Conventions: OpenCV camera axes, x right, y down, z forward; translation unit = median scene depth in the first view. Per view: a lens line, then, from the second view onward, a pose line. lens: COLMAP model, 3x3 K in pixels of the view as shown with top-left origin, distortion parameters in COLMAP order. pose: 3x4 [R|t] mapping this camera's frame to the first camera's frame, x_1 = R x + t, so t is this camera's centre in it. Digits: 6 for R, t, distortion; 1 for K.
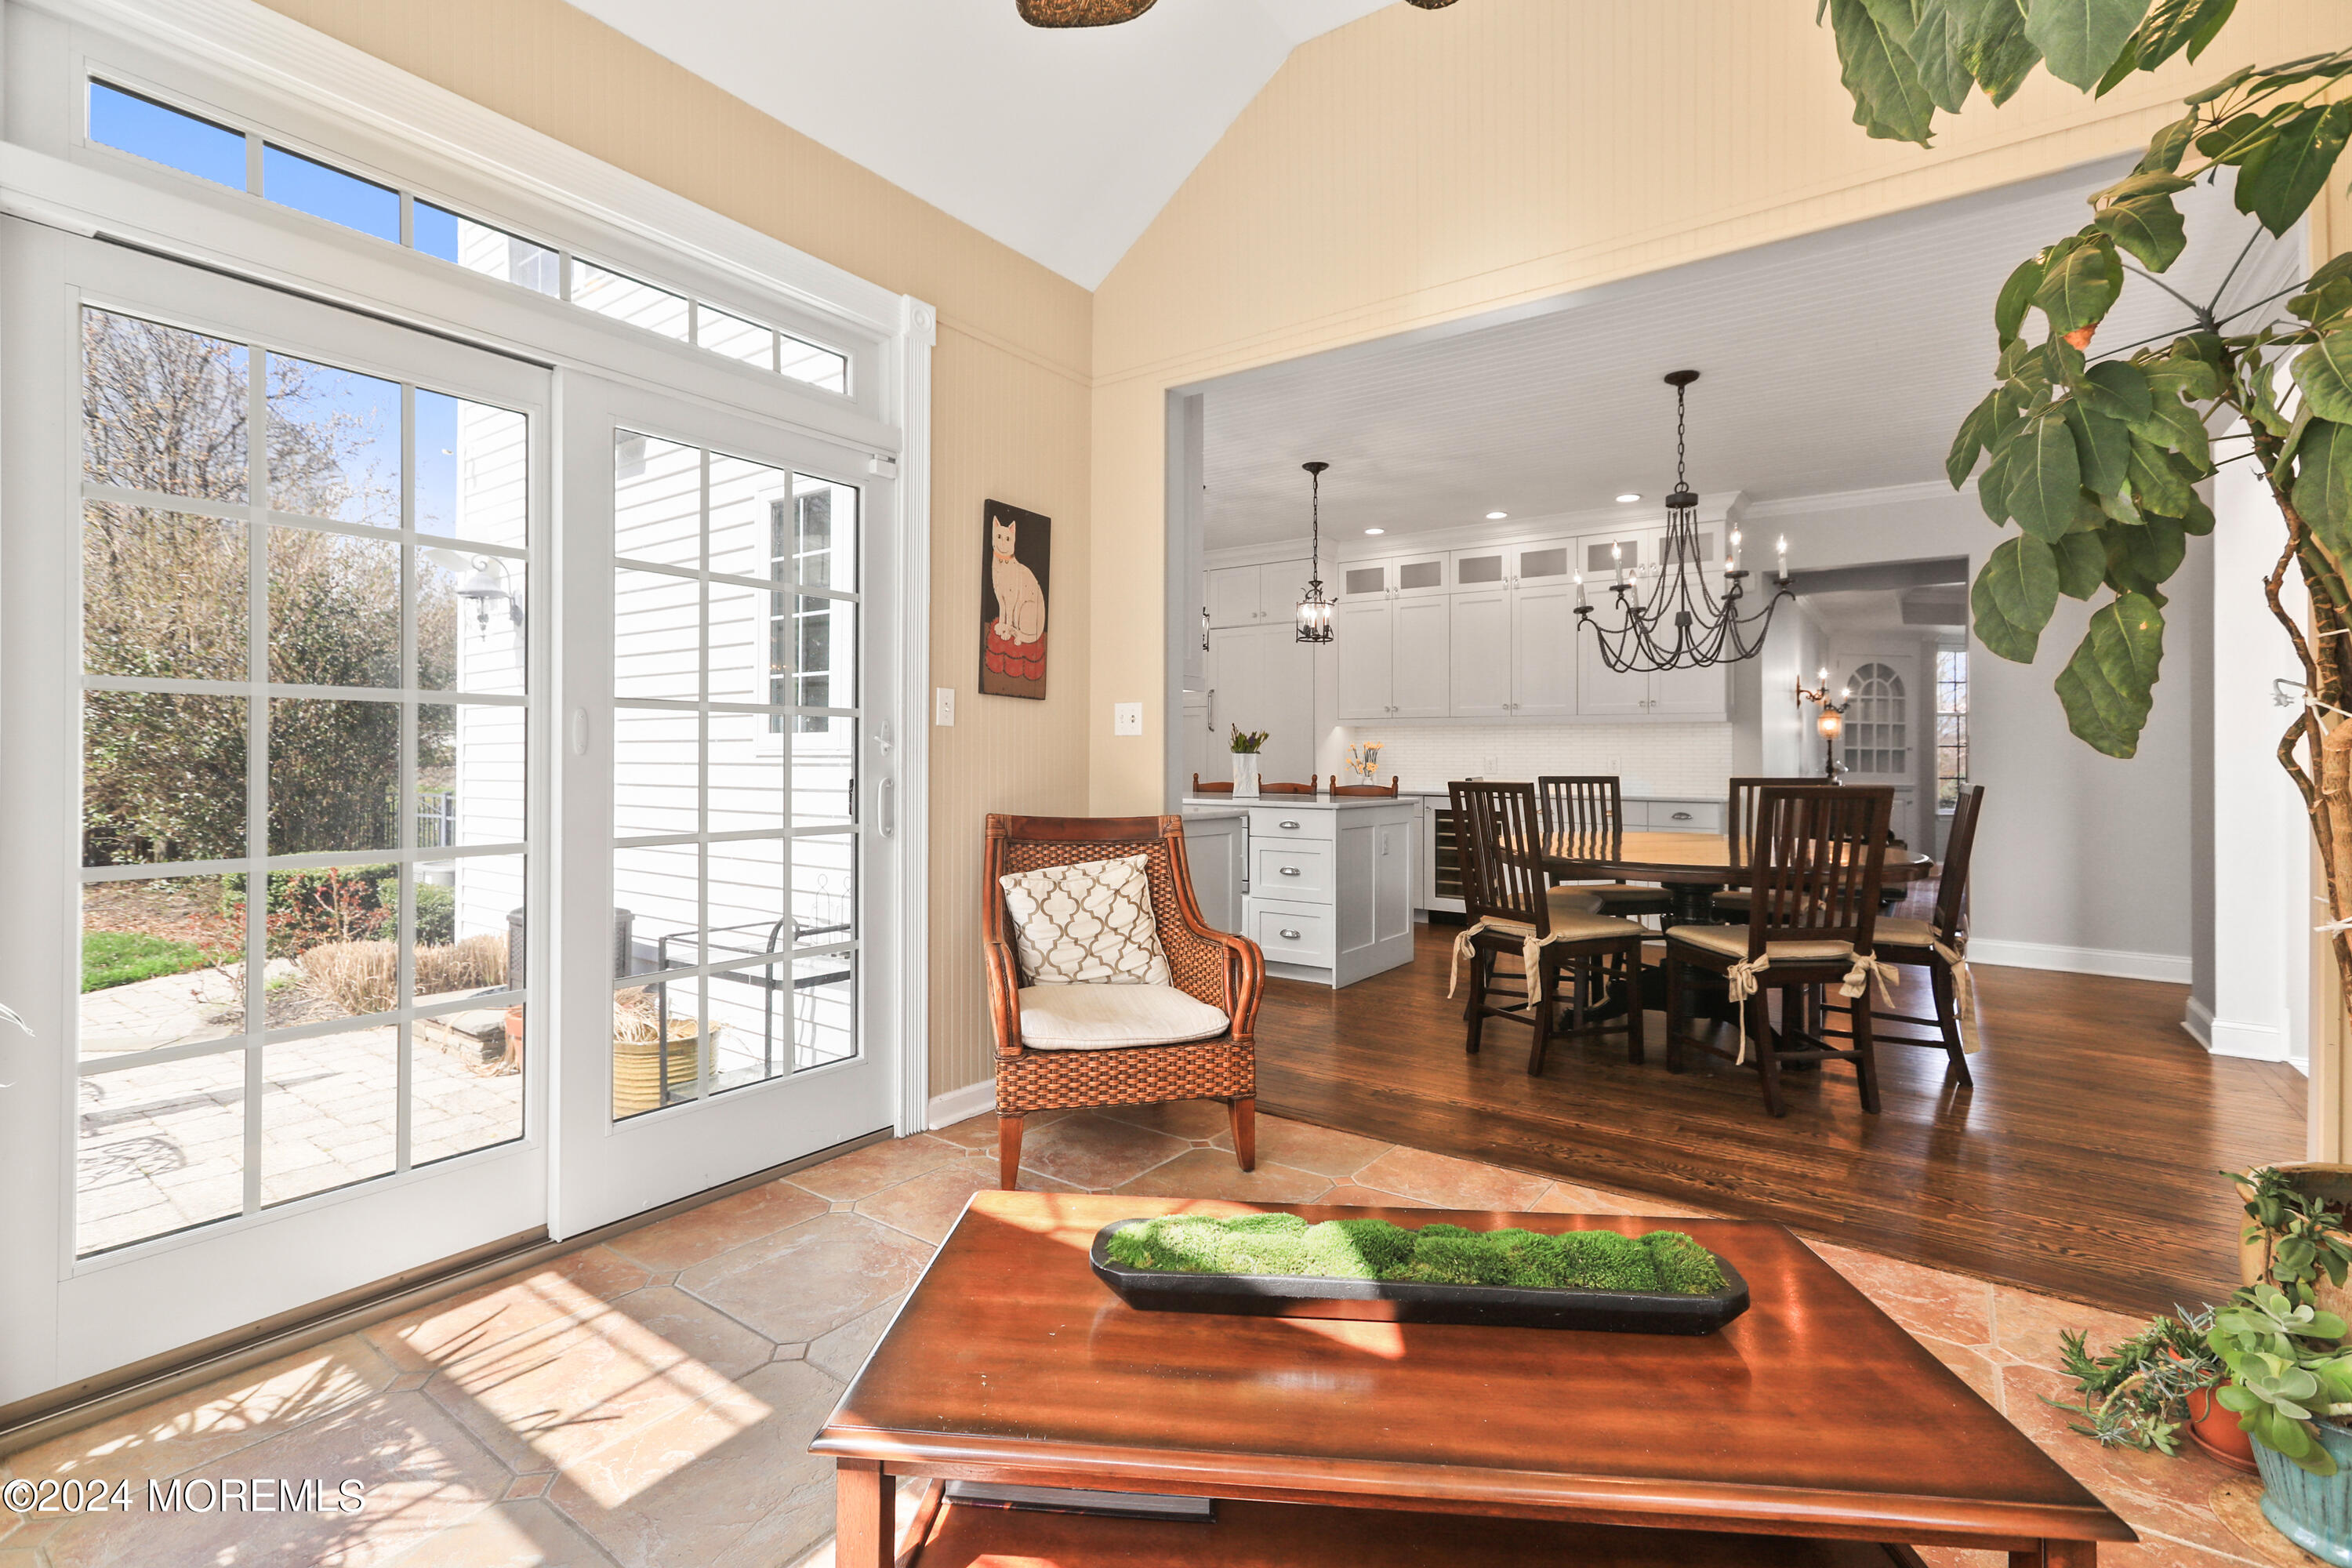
lens RADIAL K [[1060.9, 0, 1184.2], [0, 1060.9, 761.2], [0, 0, 1]] dist [-0.013897, 0.000267]
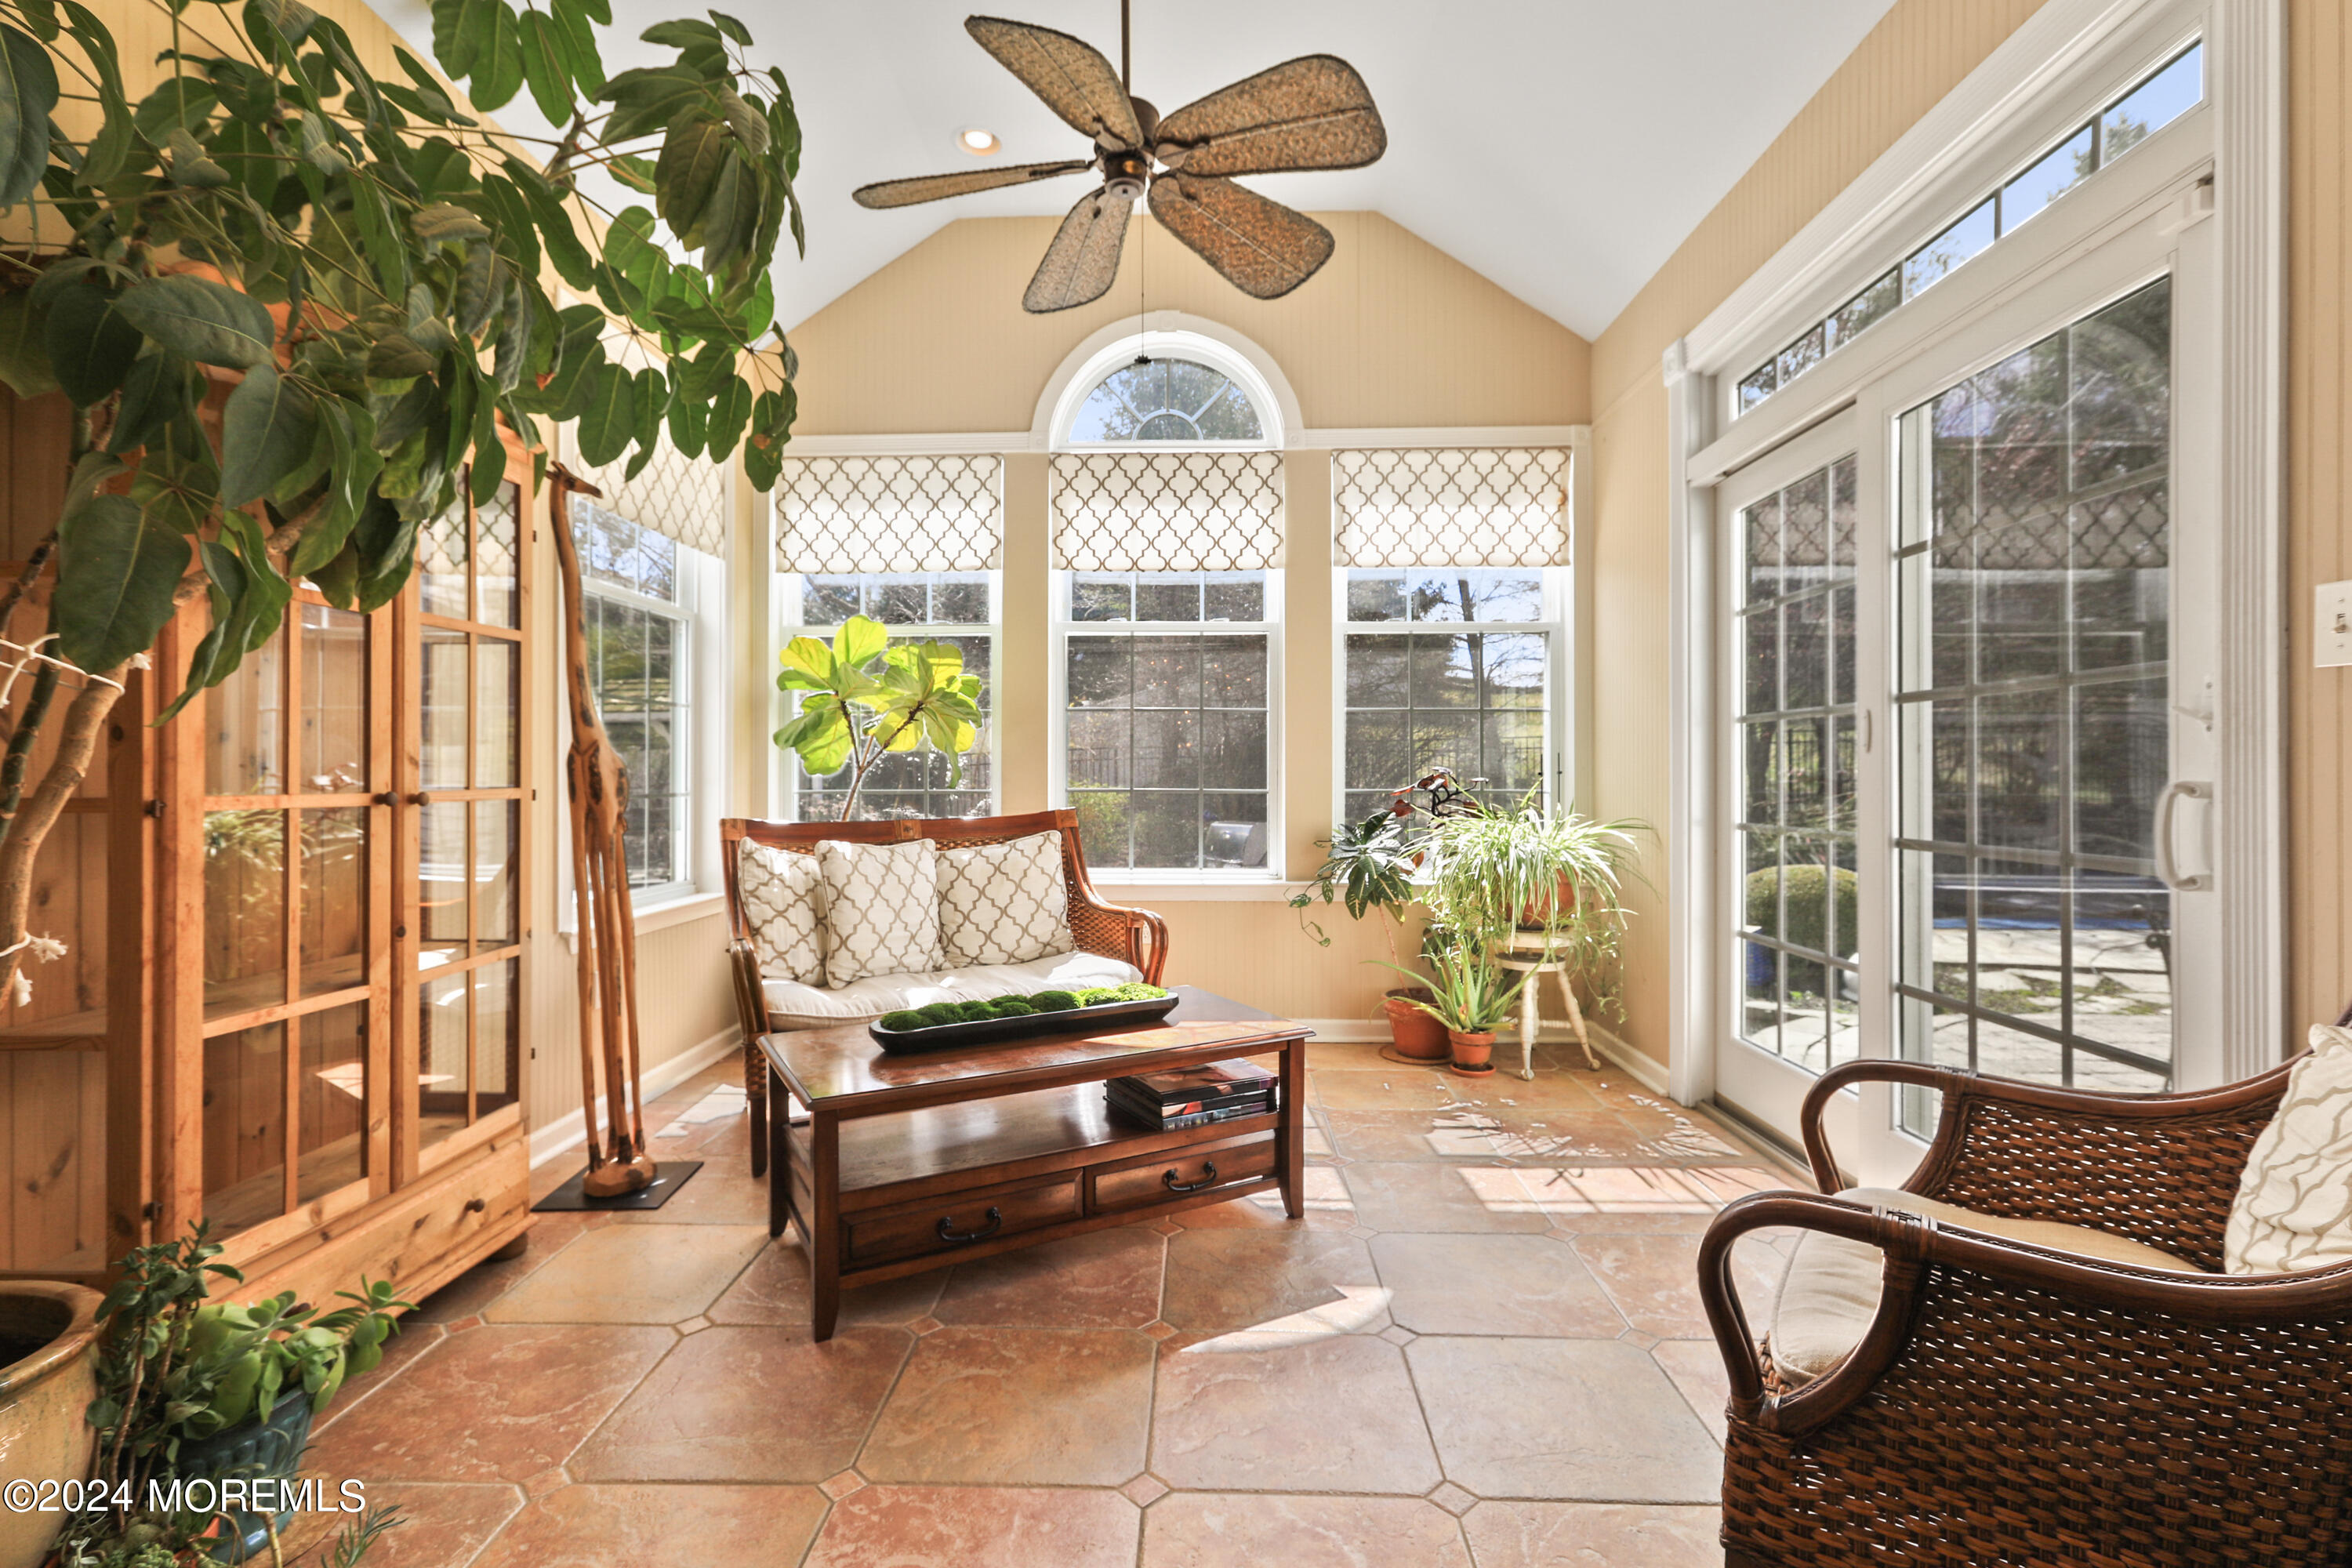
lens RADIAL K [[1060.9, 0, 1167.0], [0, 1060.9, 767.2], [0, 0, 1]] dist [-0.013897, 0.000267]
pose [[-0.839296, -0.008728, -0.543605, 0.759359], [-0.006216, 0.999960, -0.006459, 0.029833], [0.543640, -0.002042, -0.839316, 1.969718]]
